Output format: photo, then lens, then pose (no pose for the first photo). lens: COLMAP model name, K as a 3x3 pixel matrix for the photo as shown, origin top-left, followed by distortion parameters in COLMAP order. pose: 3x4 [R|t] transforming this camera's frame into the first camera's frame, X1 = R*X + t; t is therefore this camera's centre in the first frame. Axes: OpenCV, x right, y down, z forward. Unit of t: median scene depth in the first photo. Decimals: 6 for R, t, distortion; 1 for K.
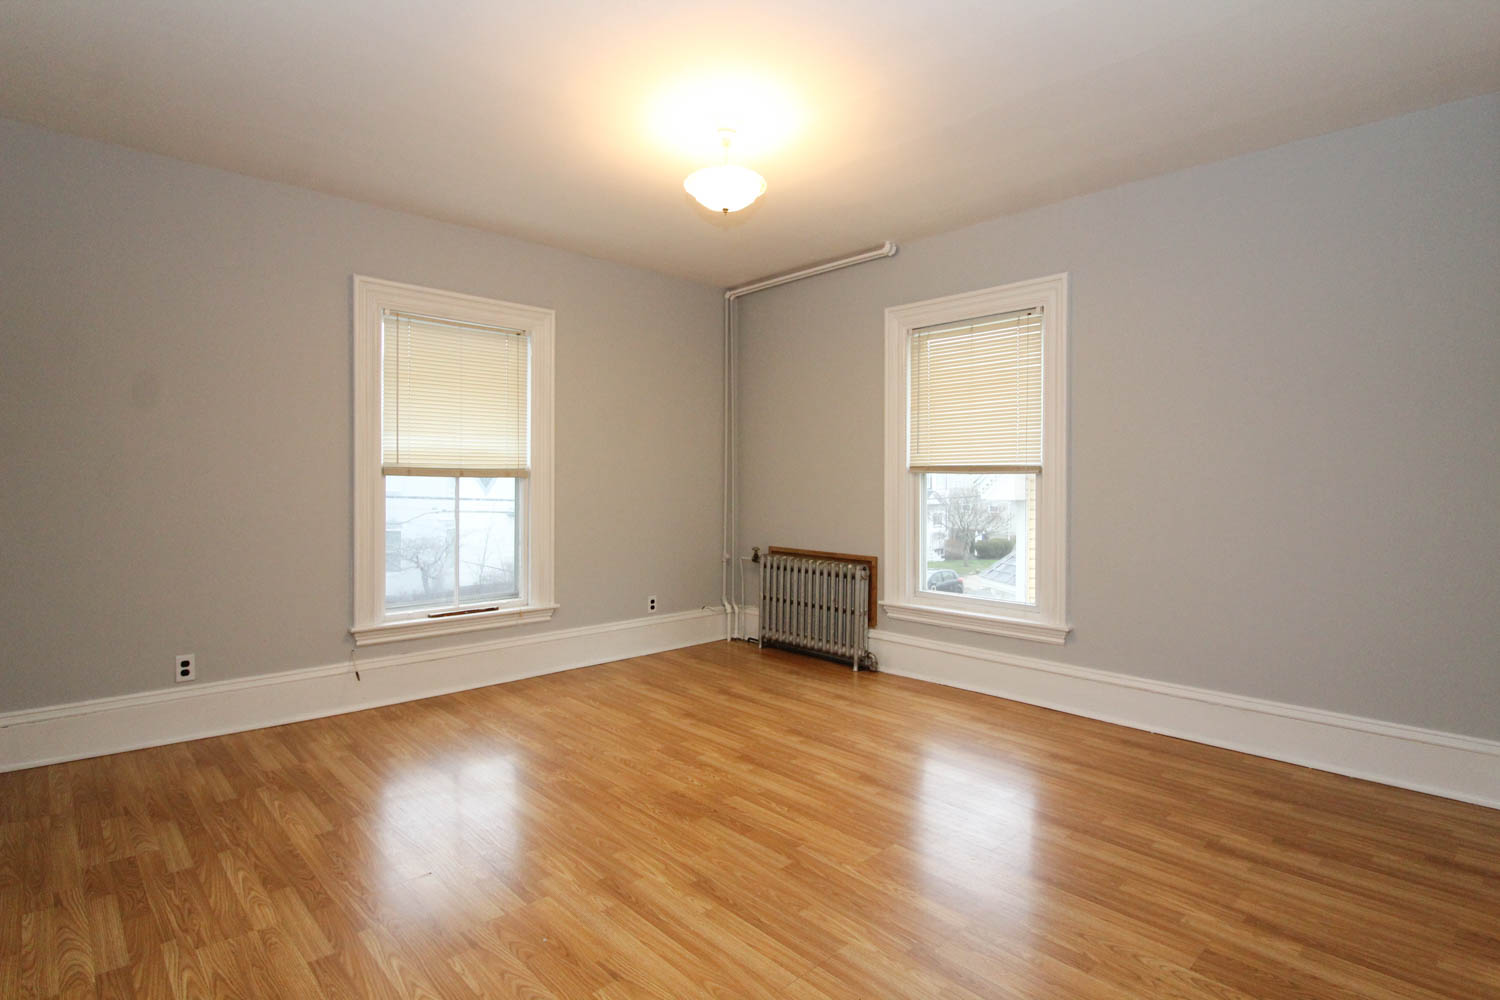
lens RADIAL K [[759.2, 0, 749.1], [0, 759.2, 476.8], [0, 0, 1]] dist [0.000372, -0.015326]
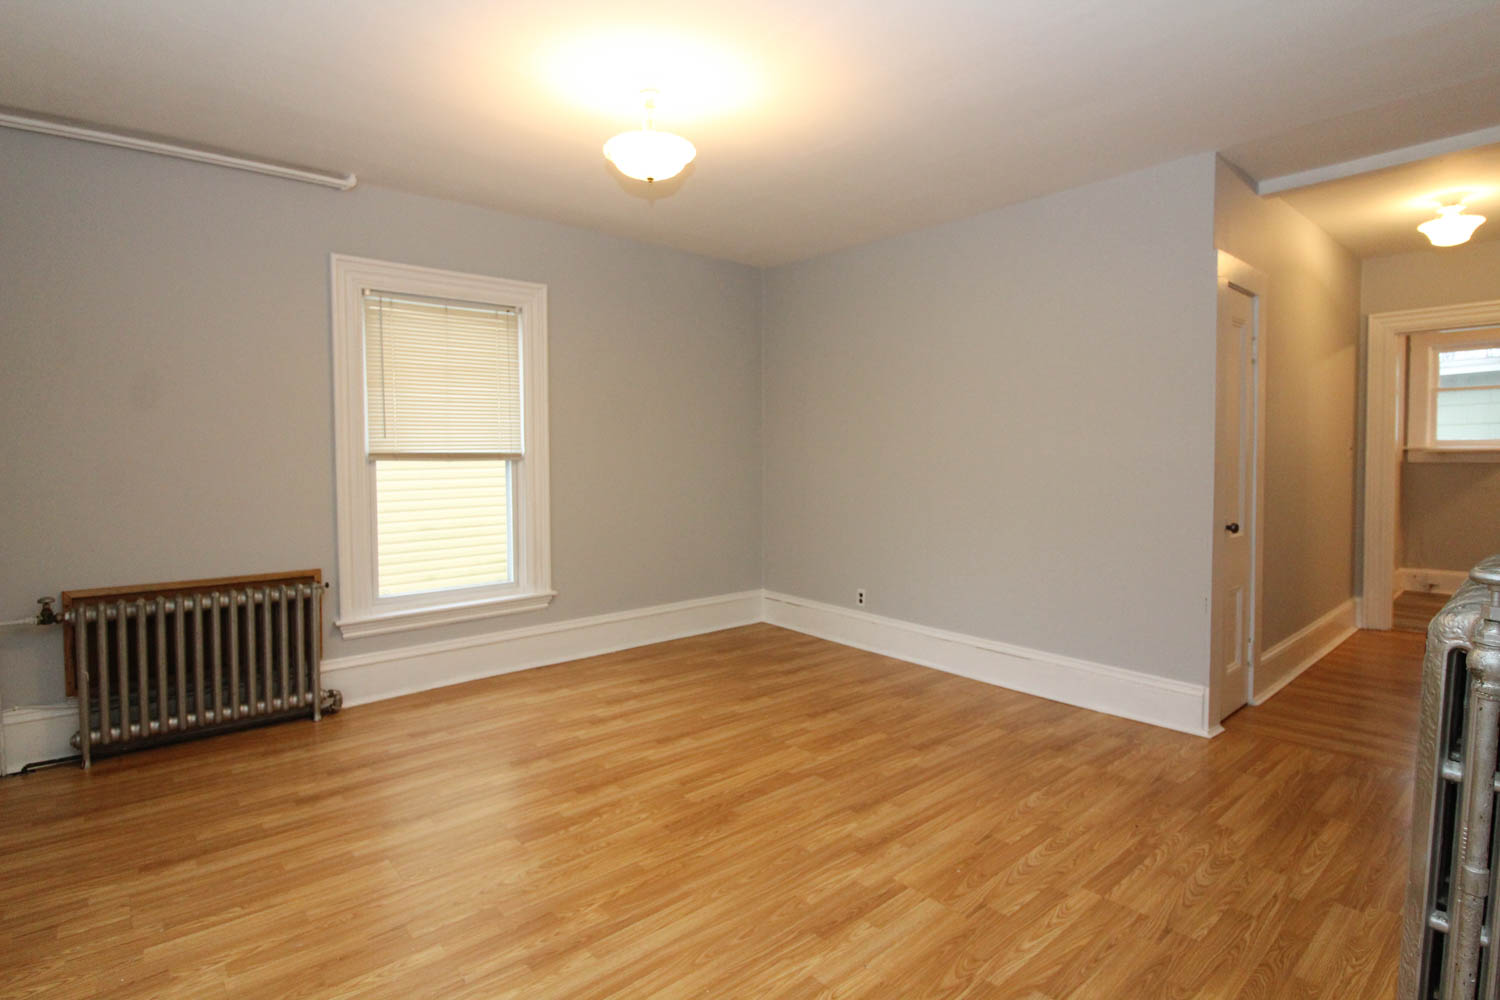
lens RADIAL K [[759.2, 0, 749.1], [0, 759.2, 476.8], [0, 0, 1]] dist [0.000372, -0.015326]
pose [[0.038226, -0.038232, 0.998537, -0.896227], [0.001684, 0.999269, 0.038195, -0.028150], [-0.999268, 0.000222, 0.038263, 0.800070]]
